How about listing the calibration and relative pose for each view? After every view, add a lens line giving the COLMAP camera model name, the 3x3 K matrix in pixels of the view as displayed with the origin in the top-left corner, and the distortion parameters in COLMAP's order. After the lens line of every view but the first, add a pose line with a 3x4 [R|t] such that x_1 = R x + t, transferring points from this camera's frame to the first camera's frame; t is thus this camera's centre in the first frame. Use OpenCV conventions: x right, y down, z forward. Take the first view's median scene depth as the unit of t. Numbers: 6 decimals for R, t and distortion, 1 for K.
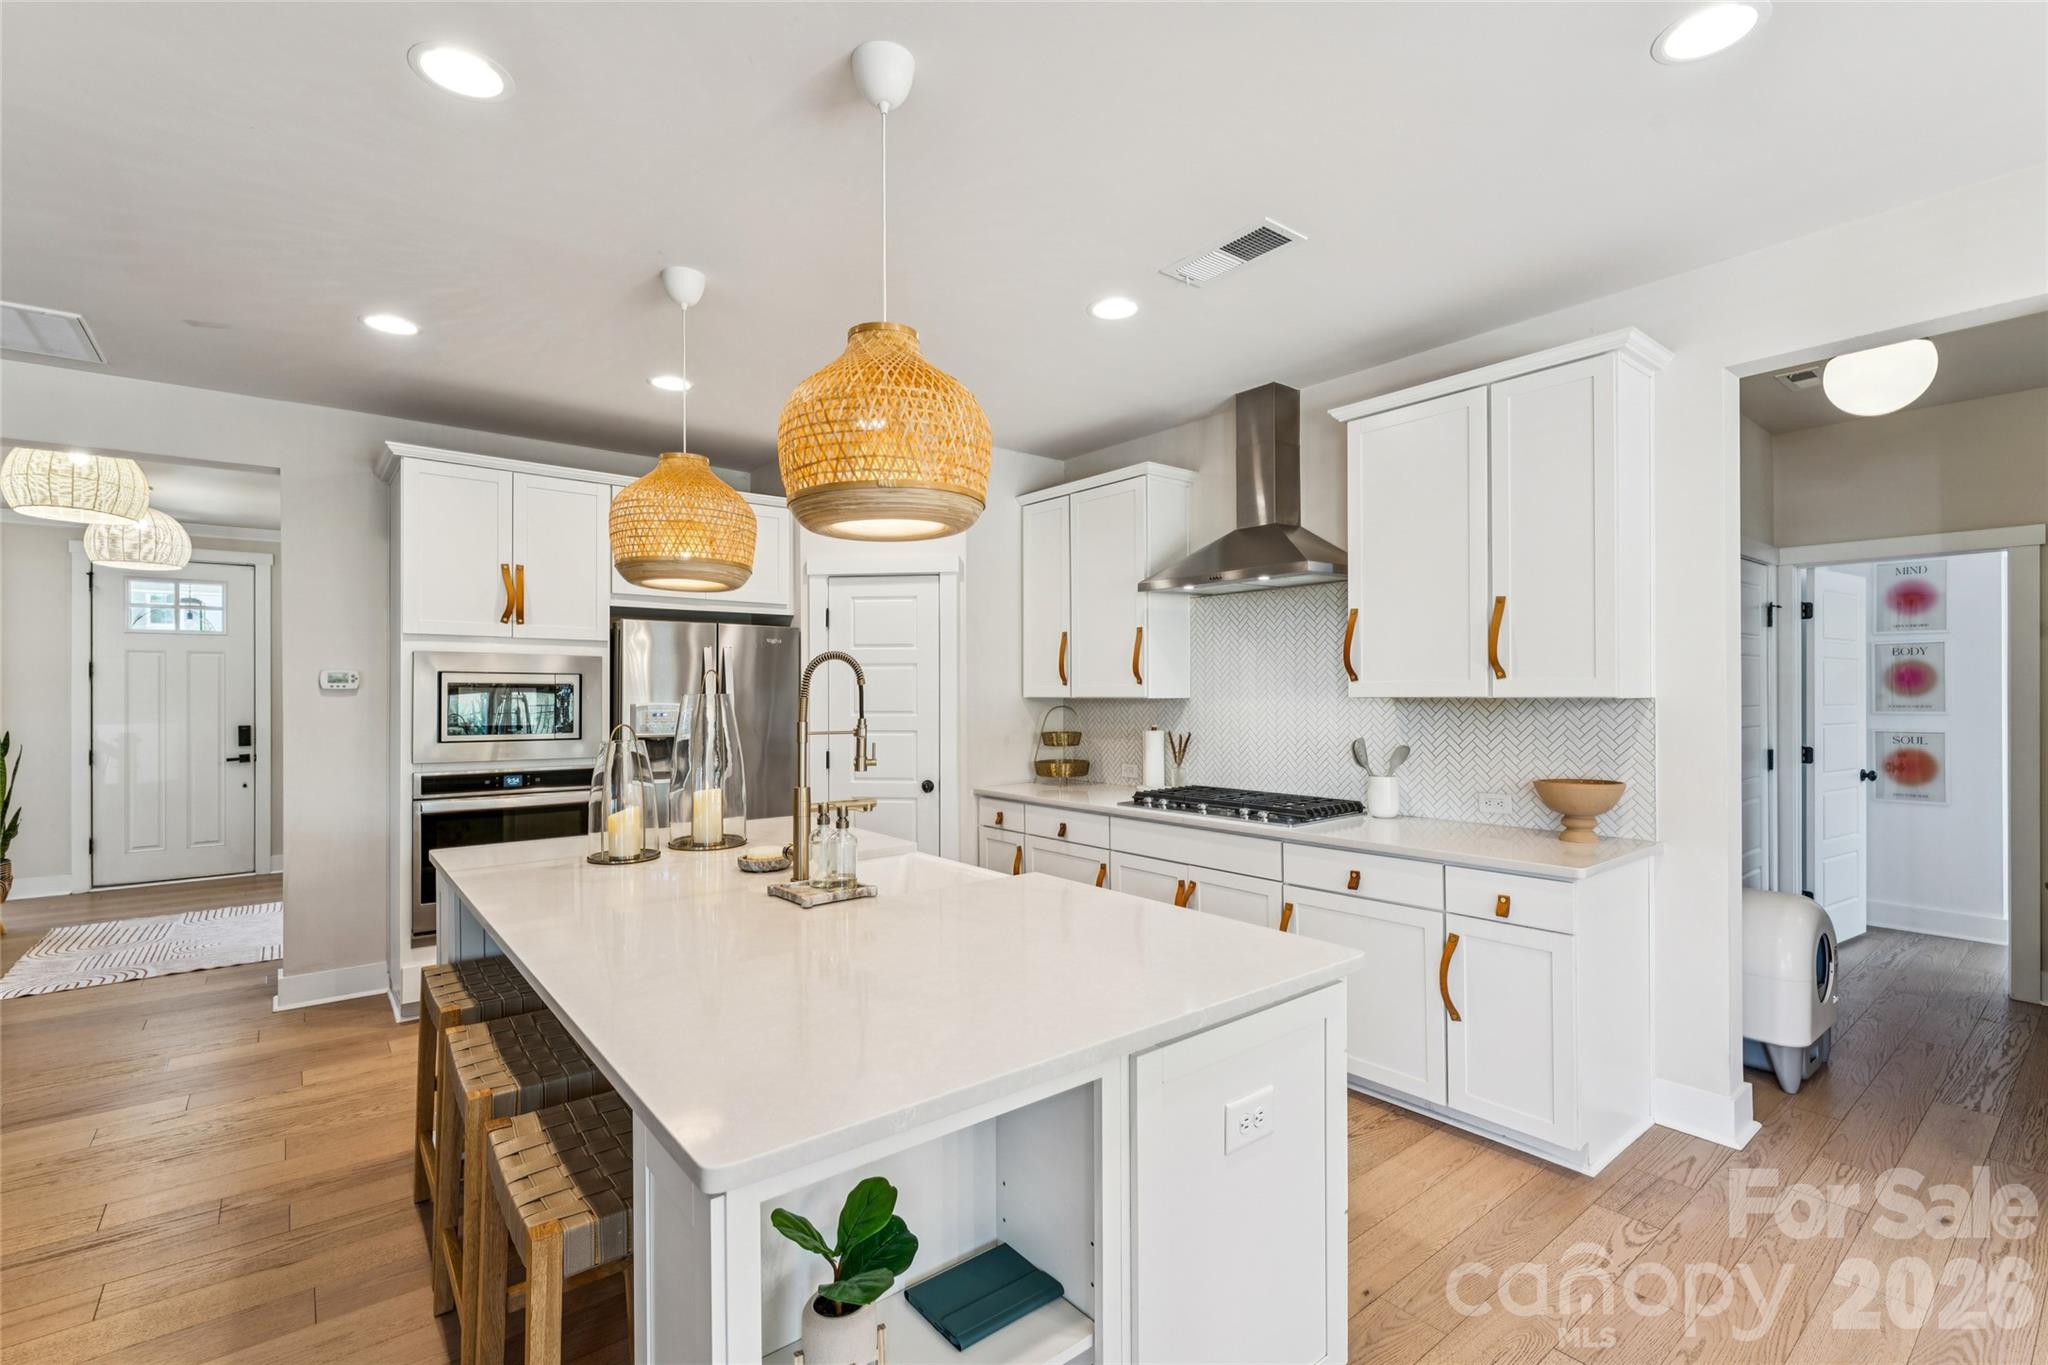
lens RADIAL K [[914.3, 0, 1027.5], [0, 914.3, 695.9], [0, 0, 1]] dist [-0.002604, 0.000307]
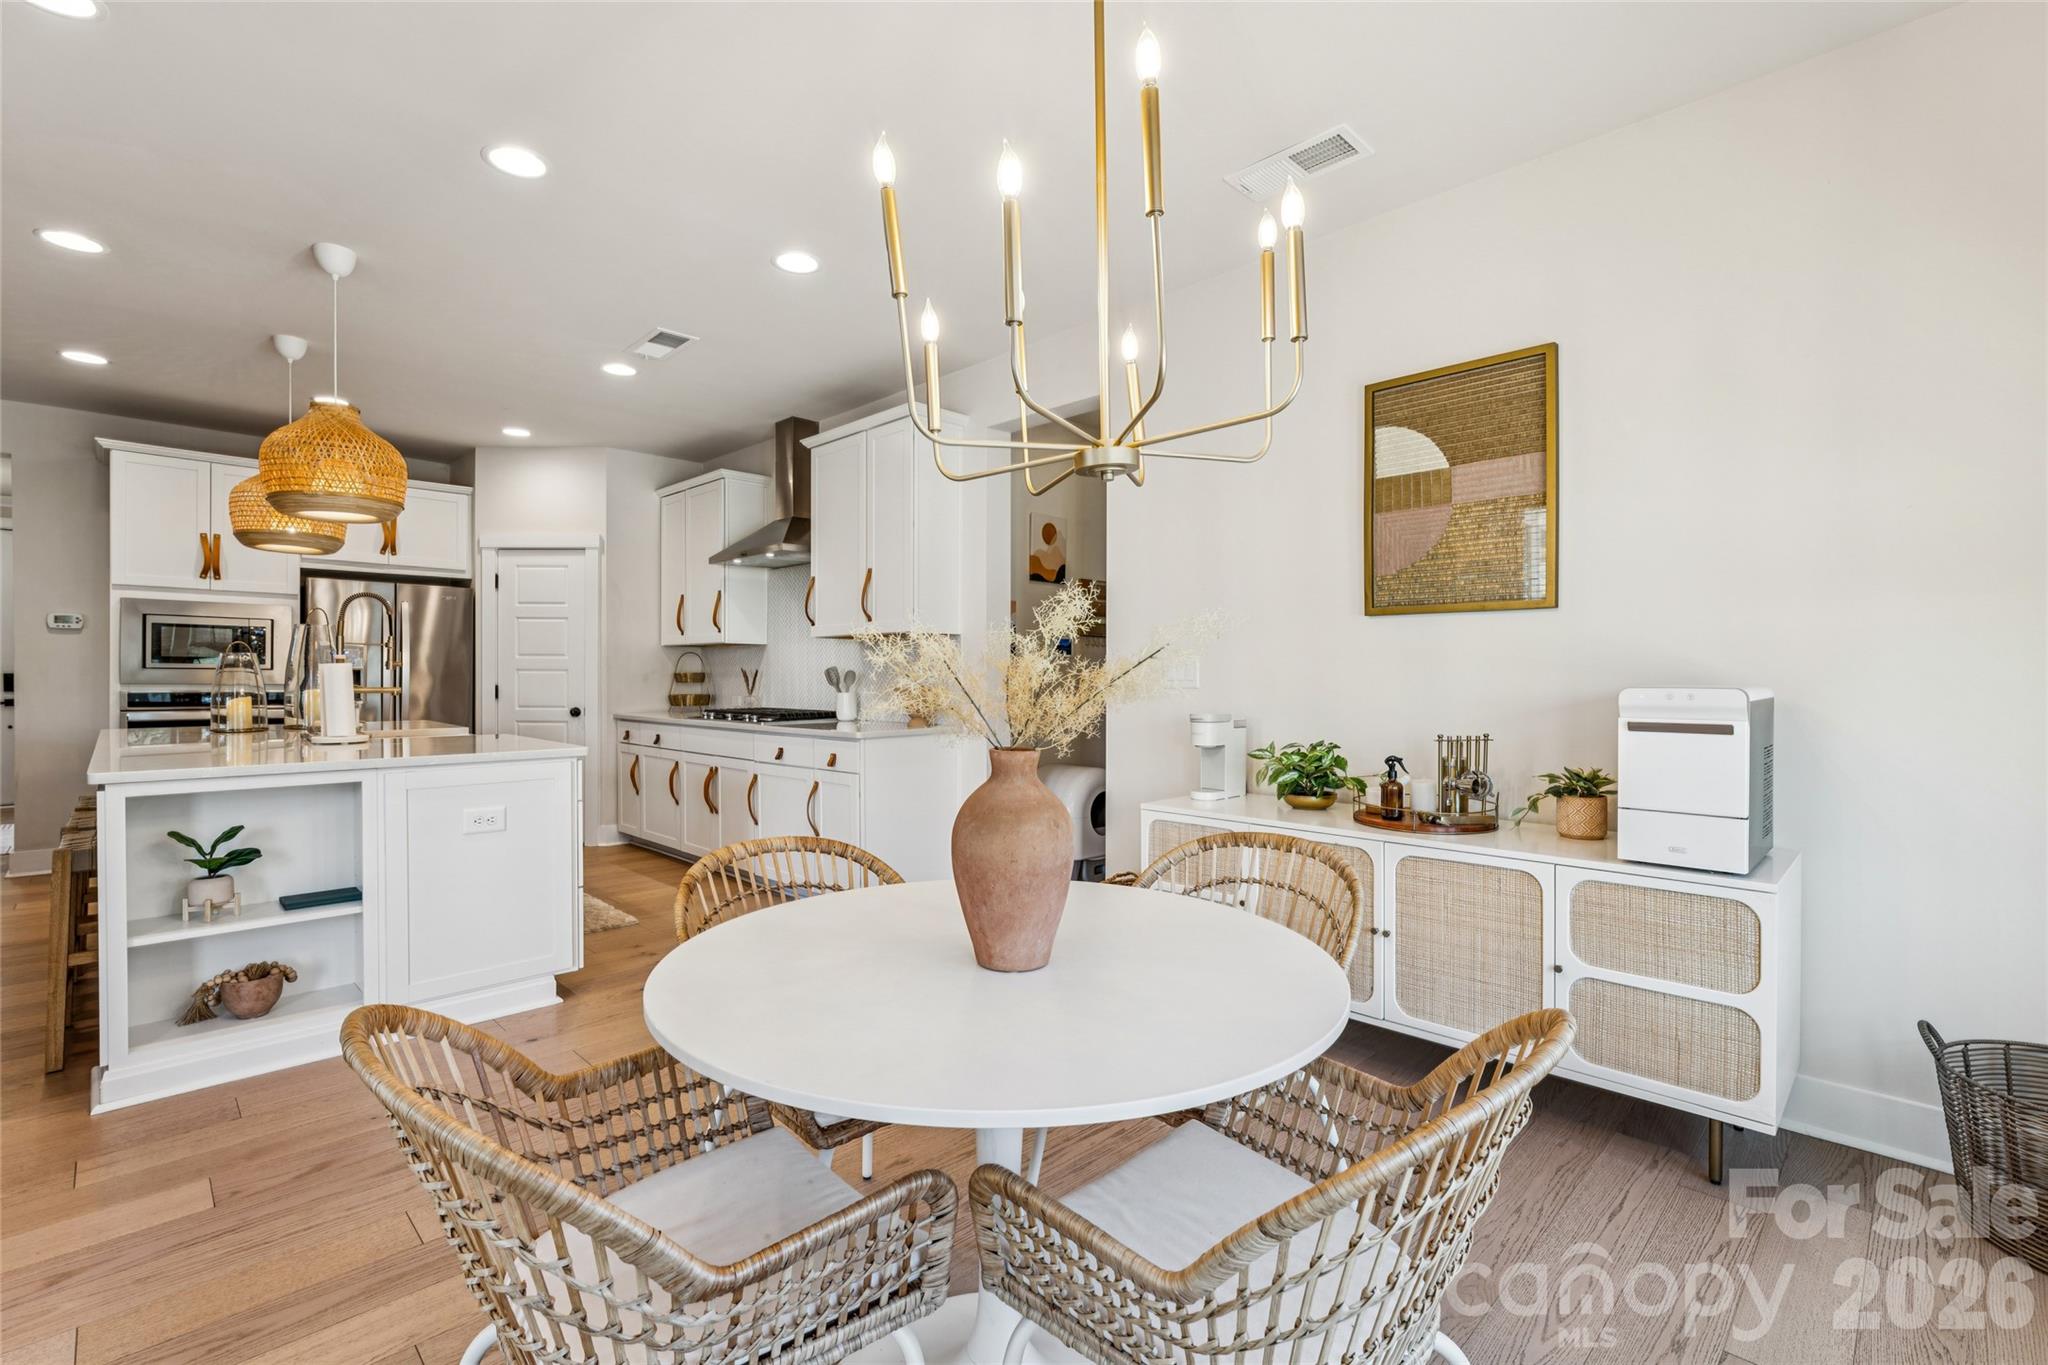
lens RADIAL K [[912.0, 0, 1024.0], [0, 912.0, 682.5], [0, 0, 1]] dist [0.000043, 0.000541]
pose [[0.994711, 0.005724, 0.102558, 0.464389], [-0.005982, 0.999980, 0.002205, 0.059594], [-0.102543, -0.002806, 0.994725, -0.419340]]
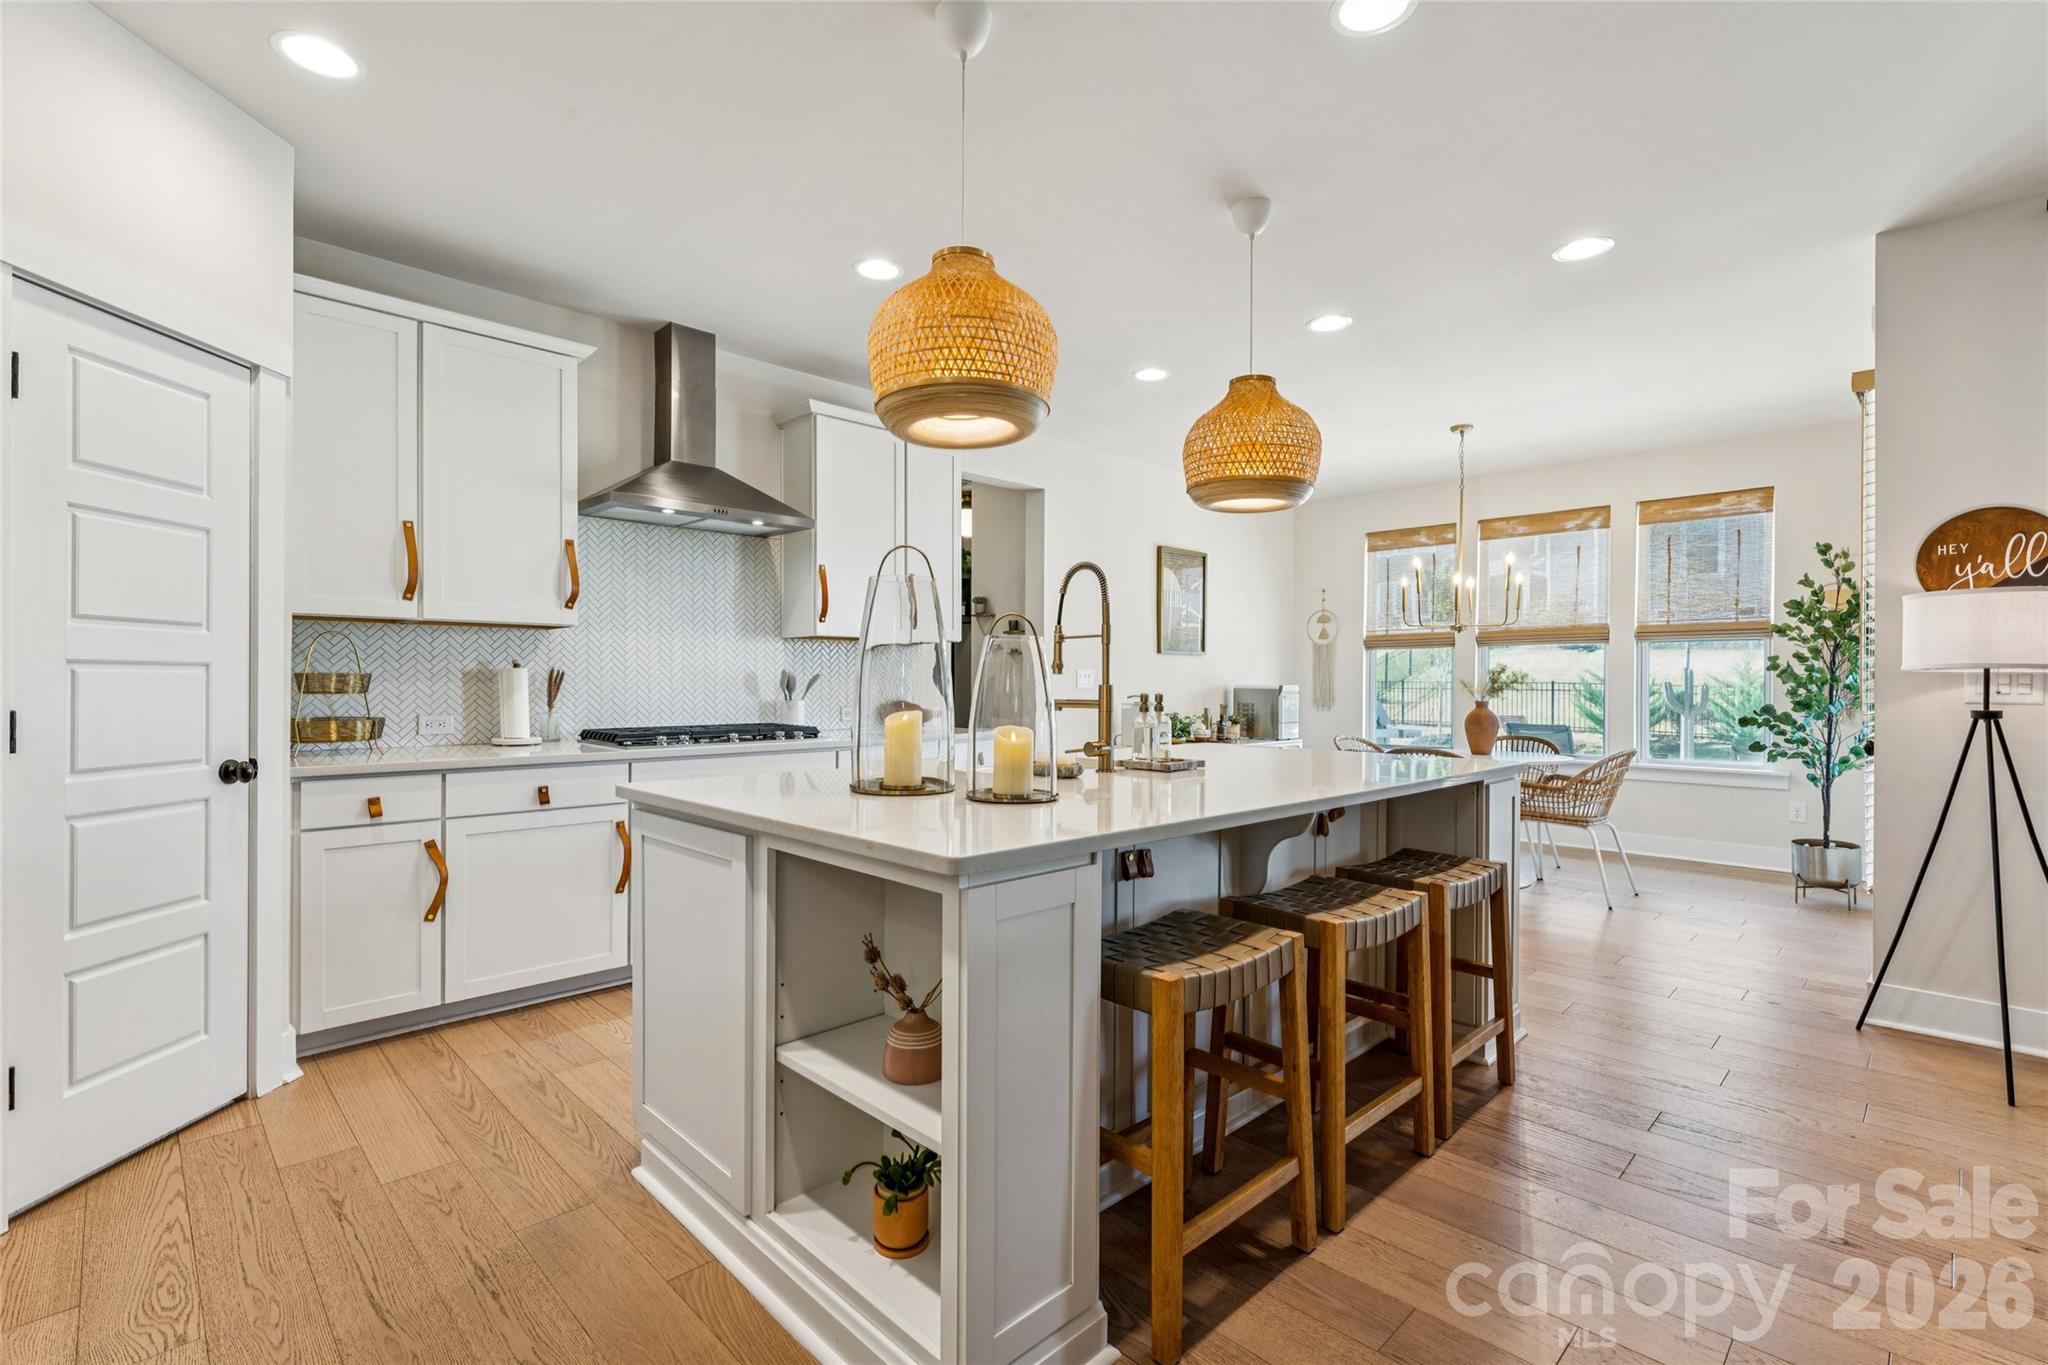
lens RADIAL K [[914.3, 0, 1027.5], [0, 914.3, 695.9], [0, 0, 1]] dist [-0.002604, 0.000307]
pose [[-0.105644, -0.011650, 0.994336, -0.797229], [0.001570, 0.999928, 0.011882, 0.060386], [-0.994403, 0.002816, -0.105619, 0.726755]]
